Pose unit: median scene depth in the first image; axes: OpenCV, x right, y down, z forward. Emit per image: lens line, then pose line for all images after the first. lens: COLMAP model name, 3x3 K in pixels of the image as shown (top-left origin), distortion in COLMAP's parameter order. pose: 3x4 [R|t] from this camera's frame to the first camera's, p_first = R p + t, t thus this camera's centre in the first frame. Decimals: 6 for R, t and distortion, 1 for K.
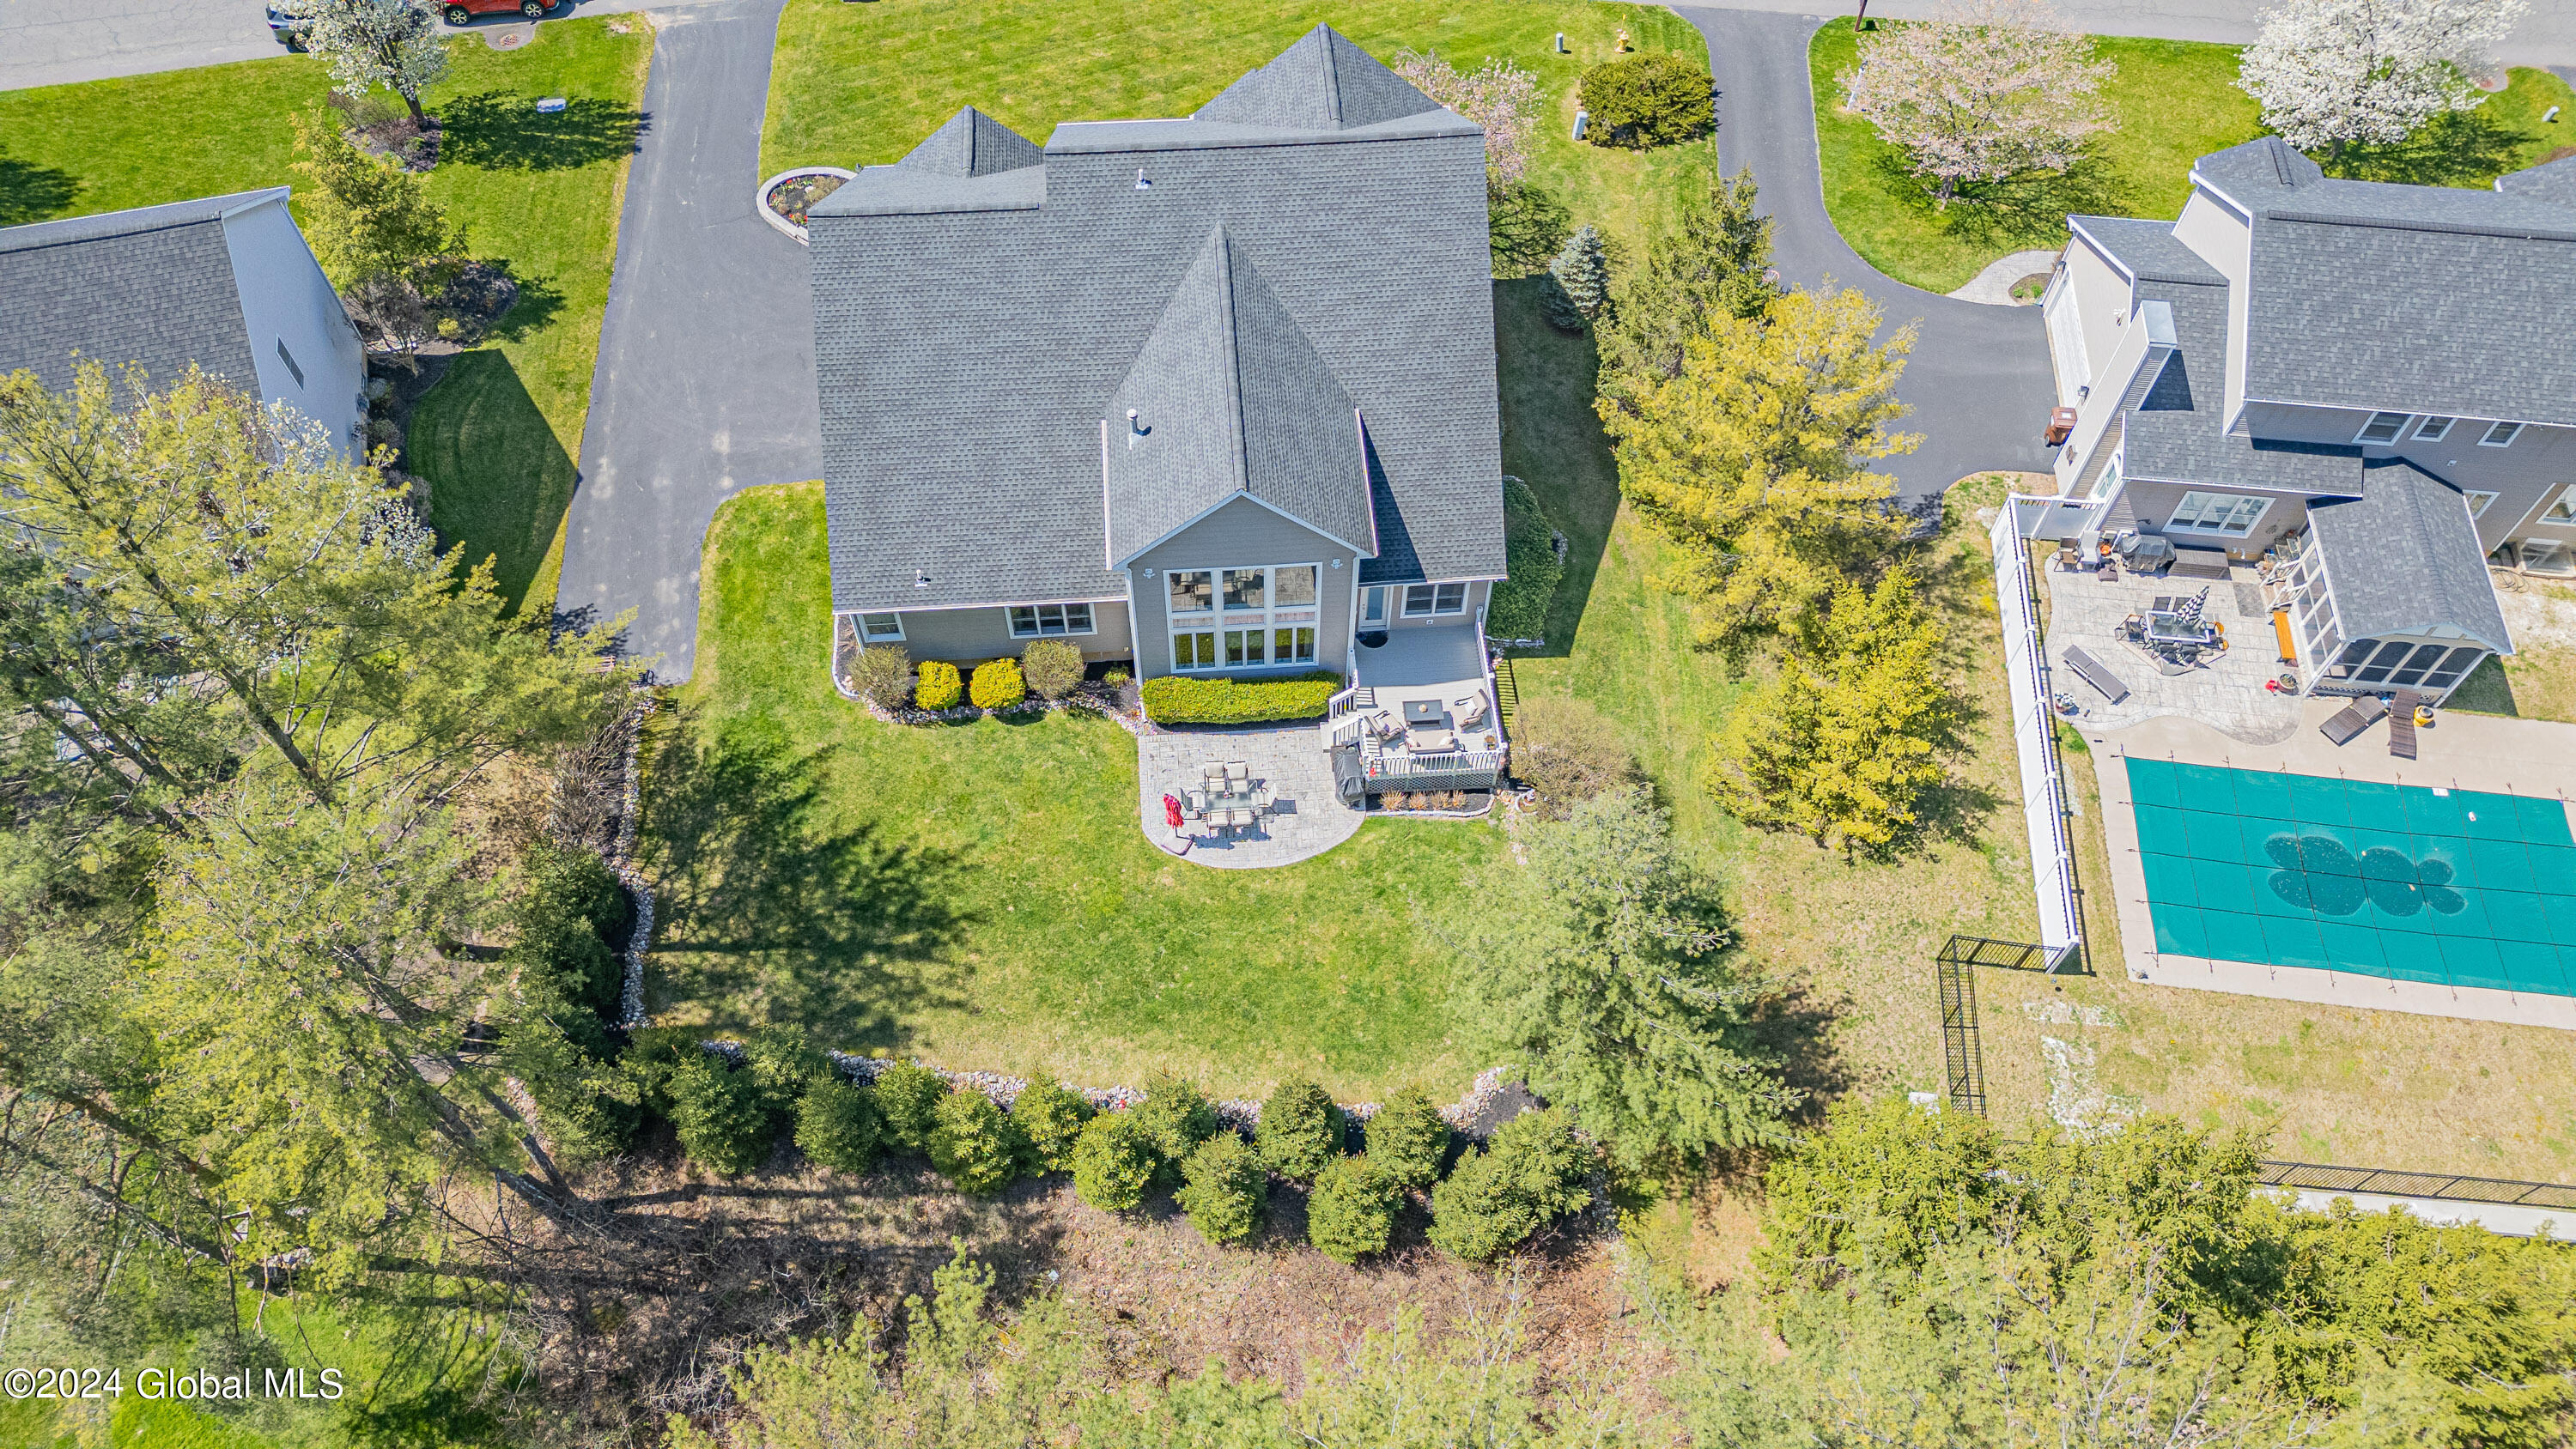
lens RADIAL K [[1793.1, 0, 1282.4], [0, 1793.1, 743.6], [0, 0, 1]] dist [0.065217, -0.059793]
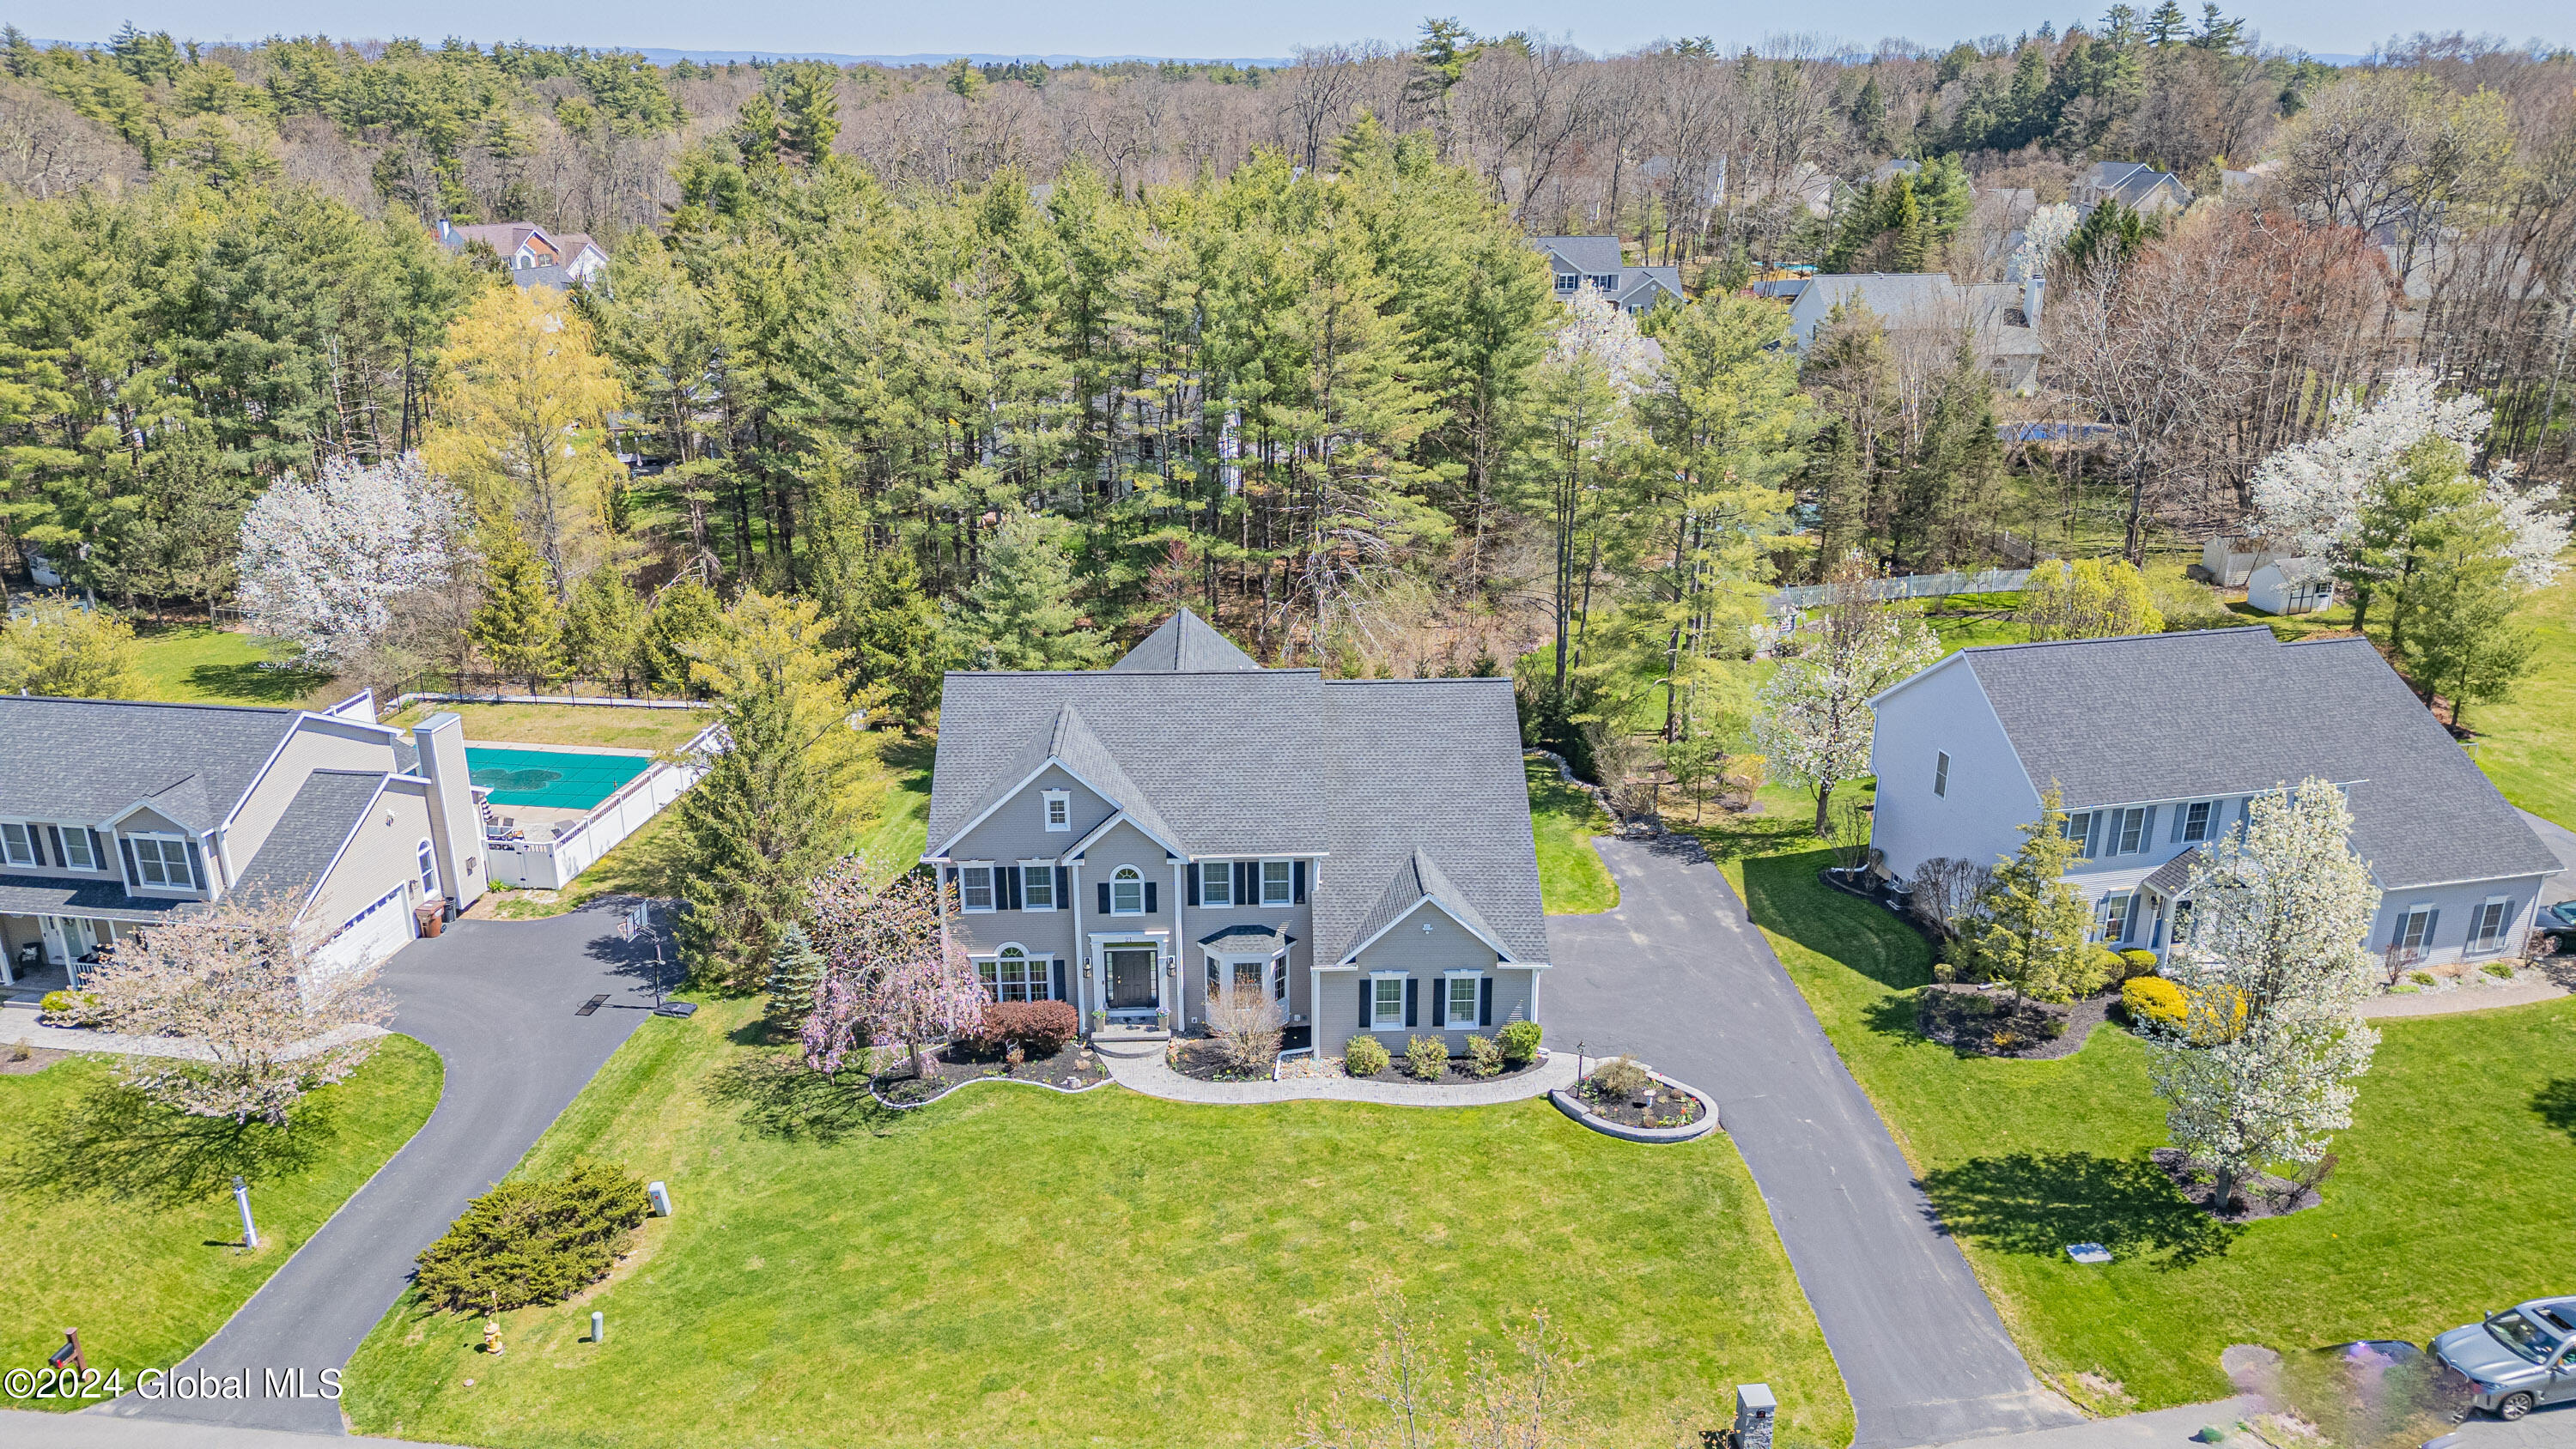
lens RADIAL K [[1793.1, 0, 1282.4], [0, 1793.1, 743.6], [0, 0, 1]] dist [0.065217, -0.059793]
pose [[-0.999189, -0.014981, 0.037366, -0.126107], [0.033262, 0.215628, 0.975909, -1.209065], [-0.022677, 0.976361, -0.214955, 1.071653]]
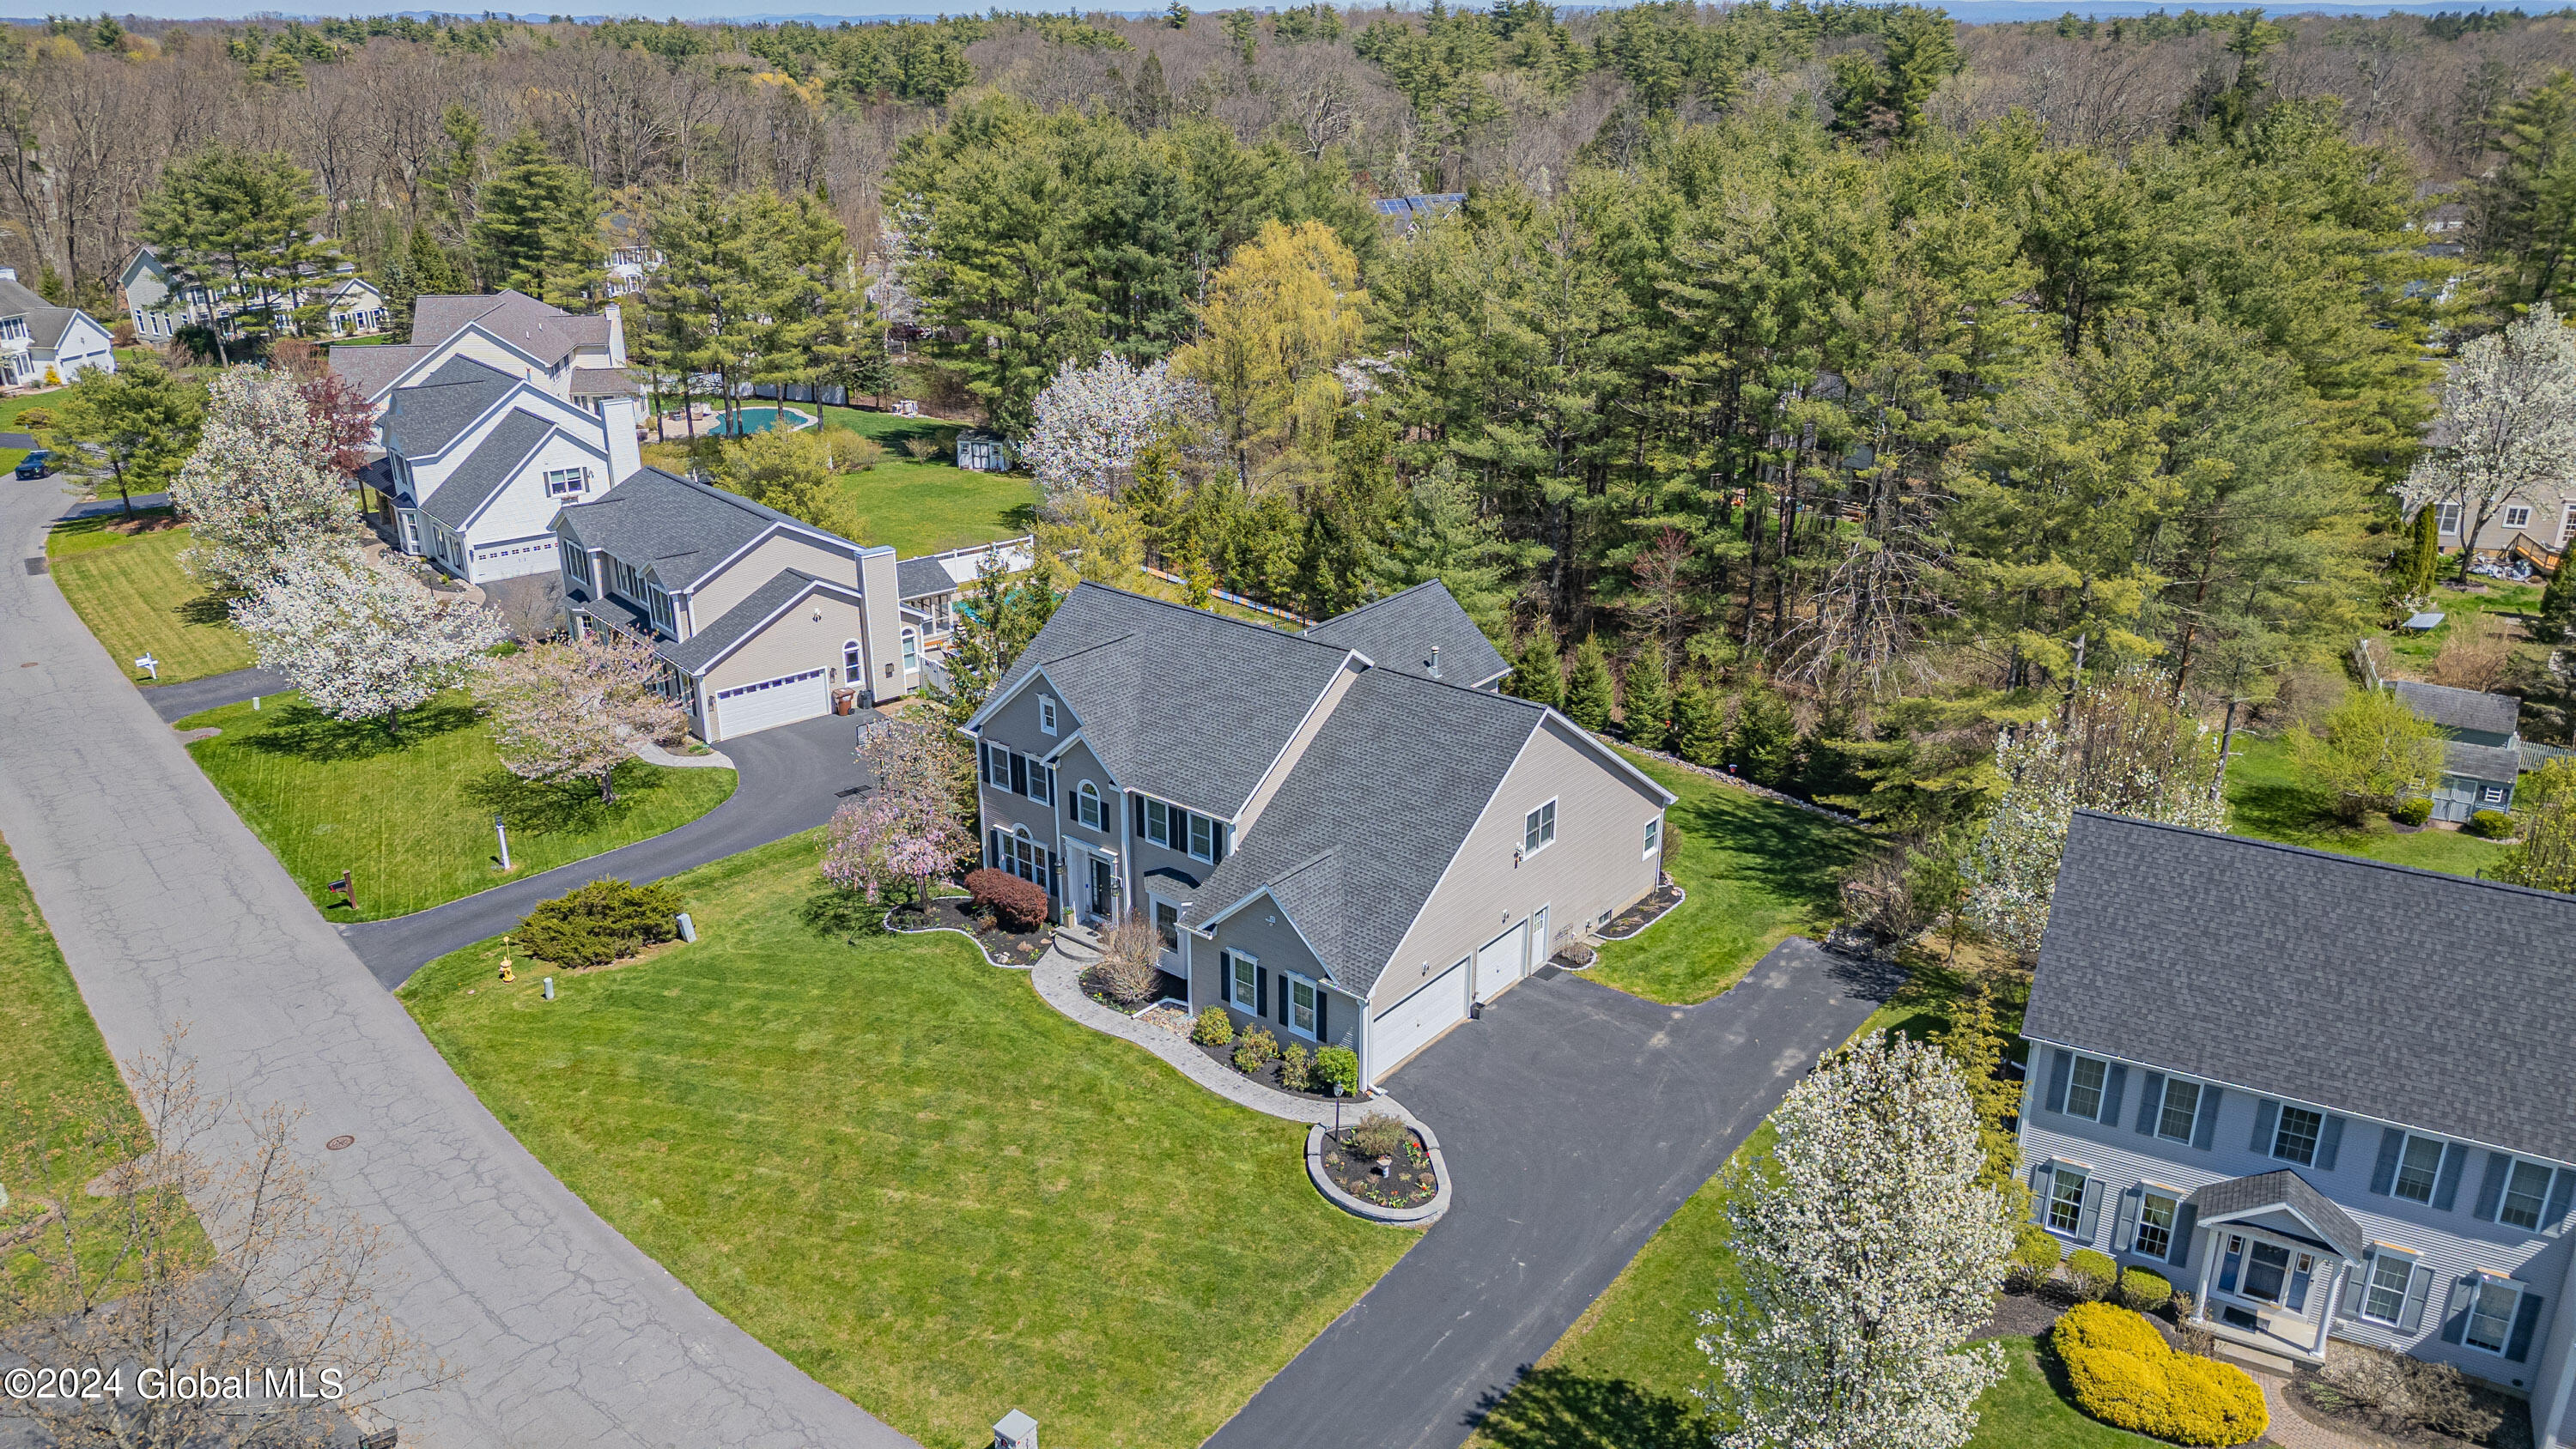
lens RADIAL K [[1793.1, 0, 1282.4], [0, 1793.1, 743.6], [0, 0, 1]] dist [0.065217, -0.059793]
pose [[-0.725654, -0.254238, 0.639366, -0.697342], [0.577690, 0.279653, 0.766856, -1.000570], [-0.373765, 0.925828, -0.056060, 0.936356]]
